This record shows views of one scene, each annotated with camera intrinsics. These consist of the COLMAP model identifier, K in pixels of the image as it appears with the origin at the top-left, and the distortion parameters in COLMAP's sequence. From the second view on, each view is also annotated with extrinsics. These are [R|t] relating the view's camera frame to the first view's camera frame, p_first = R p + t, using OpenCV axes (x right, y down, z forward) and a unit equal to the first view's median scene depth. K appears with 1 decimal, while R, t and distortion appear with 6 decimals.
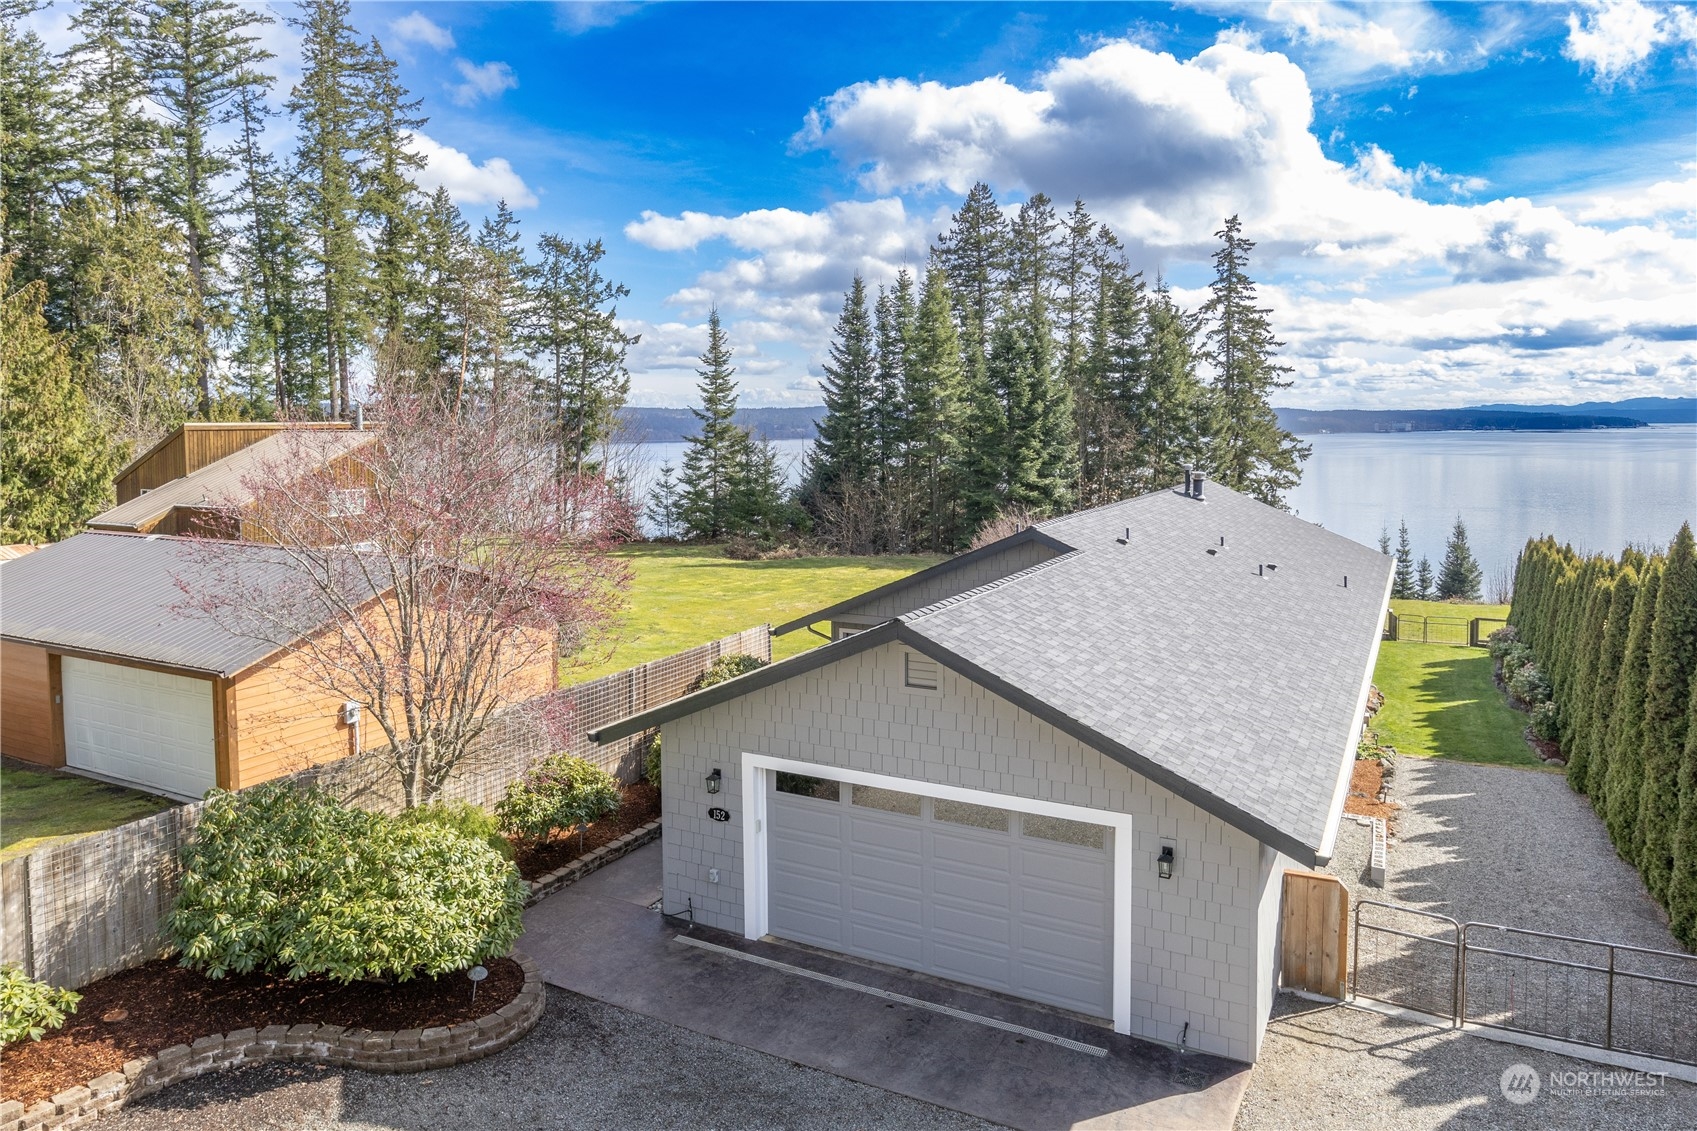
lens RADIAL K [[1058.0, 0, 853.4], [0, 1058.0, 480.3], [0, 0, 1]] dist [-0.011758, -0.003060]
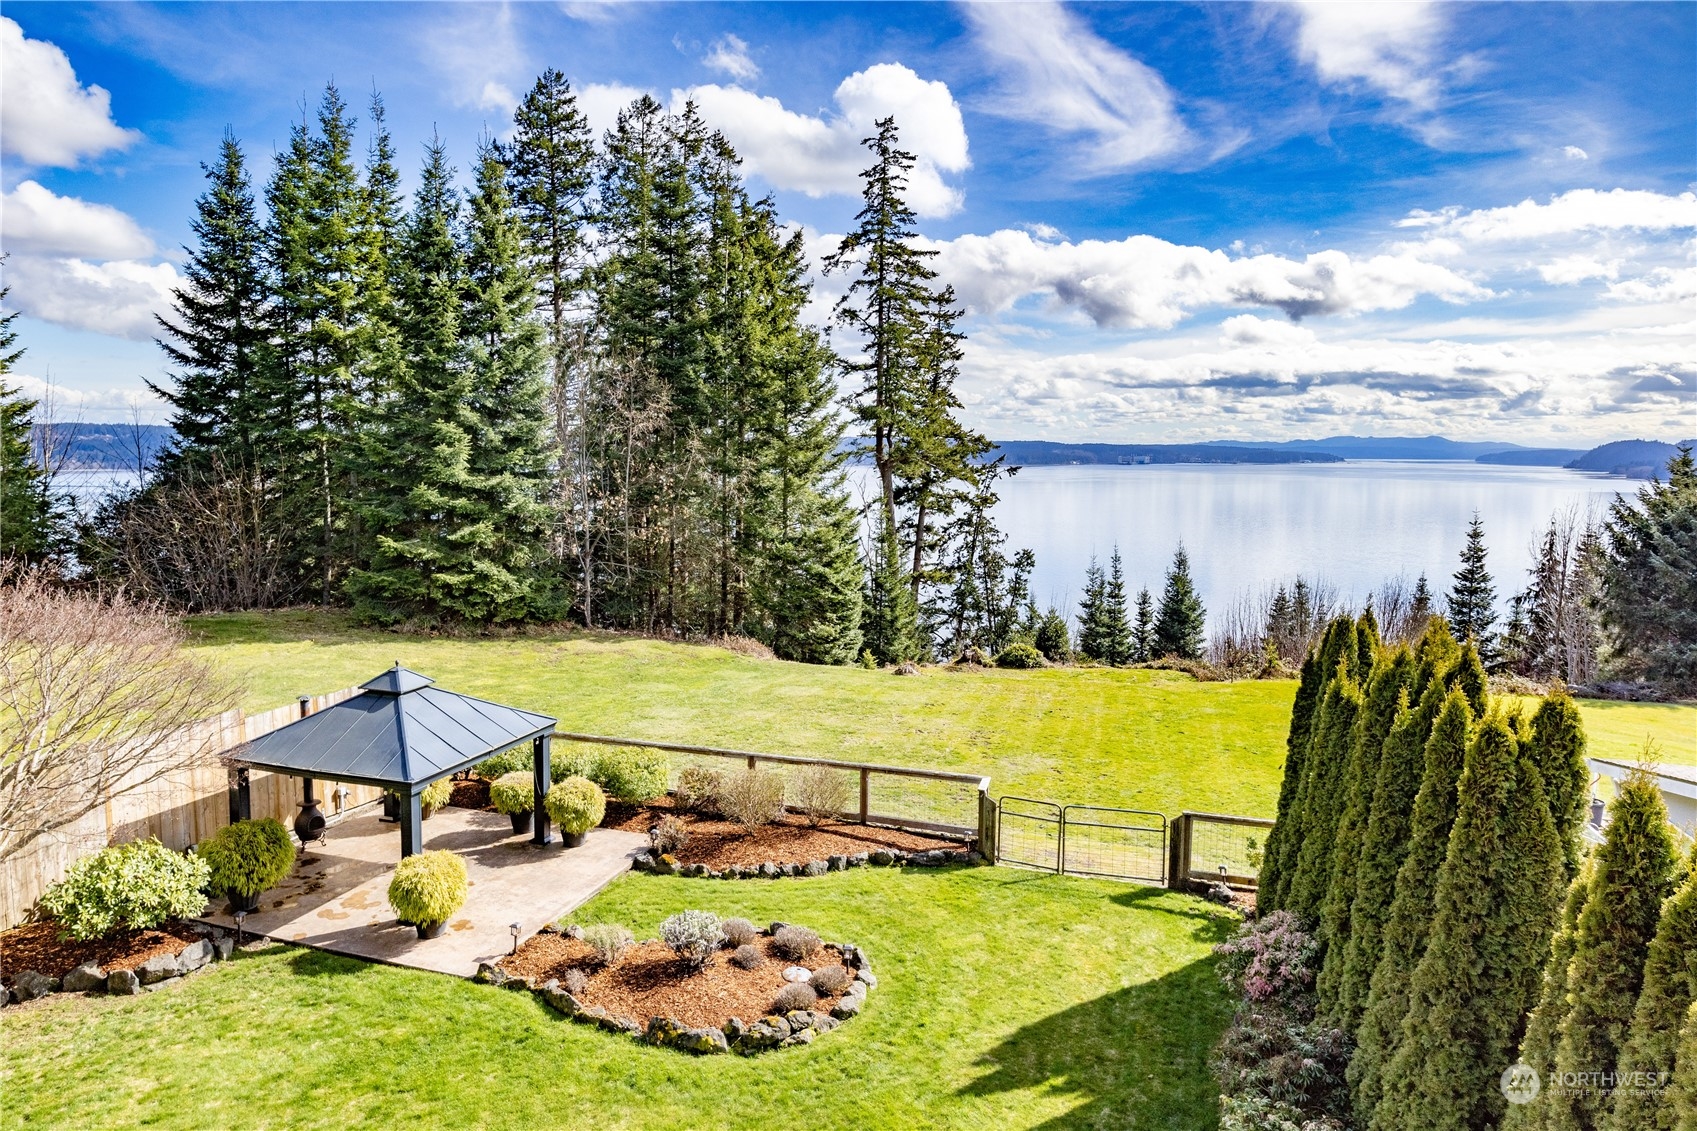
lens RADIAL K [[1058.0, 0, 768.0], [0, 1058.0, 553.6], [0, 0, 1]] dist [-0.011758, -0.003060]
pose [[0.989758, -0.003395, 0.142714, 0.196925], [-0.003070, 0.998980, 0.045053, 0.011203], [-0.142722, -0.045030, 0.988738, 0.329528]]
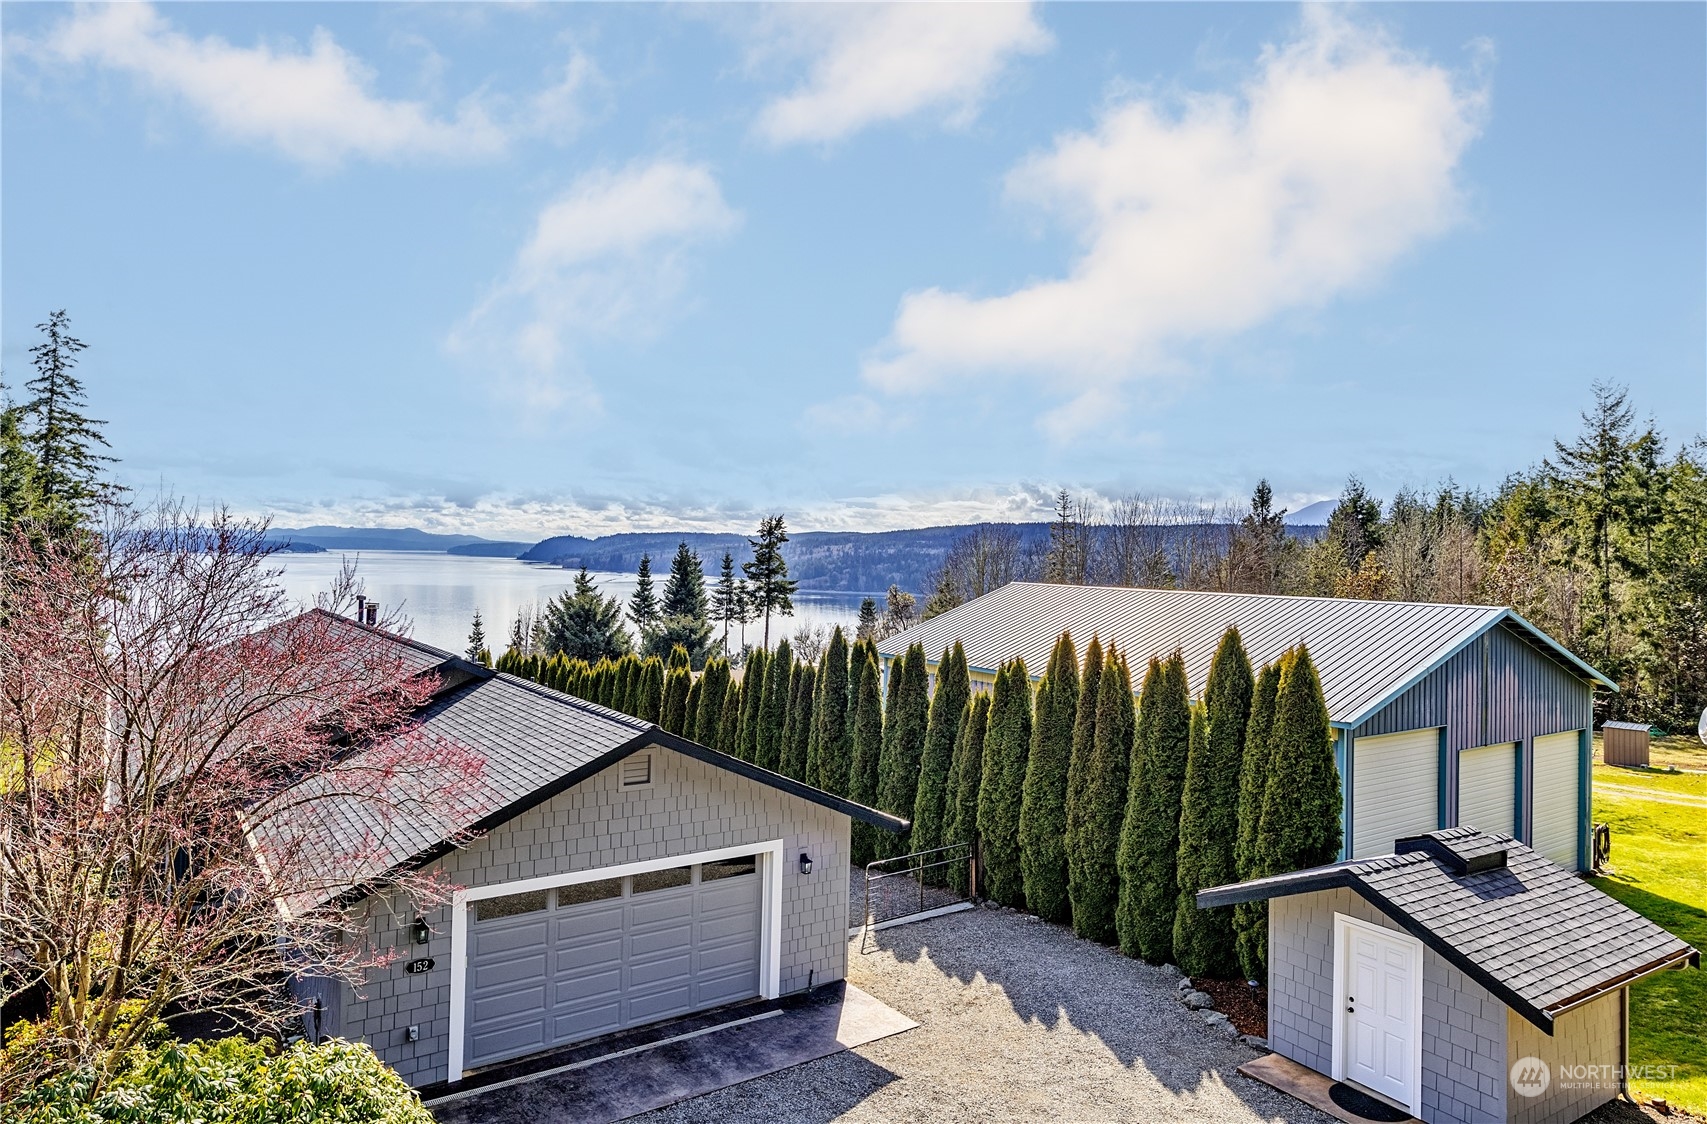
lens RADIAL K [[1072.5, 0, 848.3], [0, 1072.5, 556.8], [0, 0, 1]] dist [-0.035847, -0.001255]
pose [[0.462644, 0.012023, 0.886462, -0.116683], [0.027800, 0.999220, -0.028061, -0.002651], [-0.886108, 0.037626, 0.461949, 0.027916]]
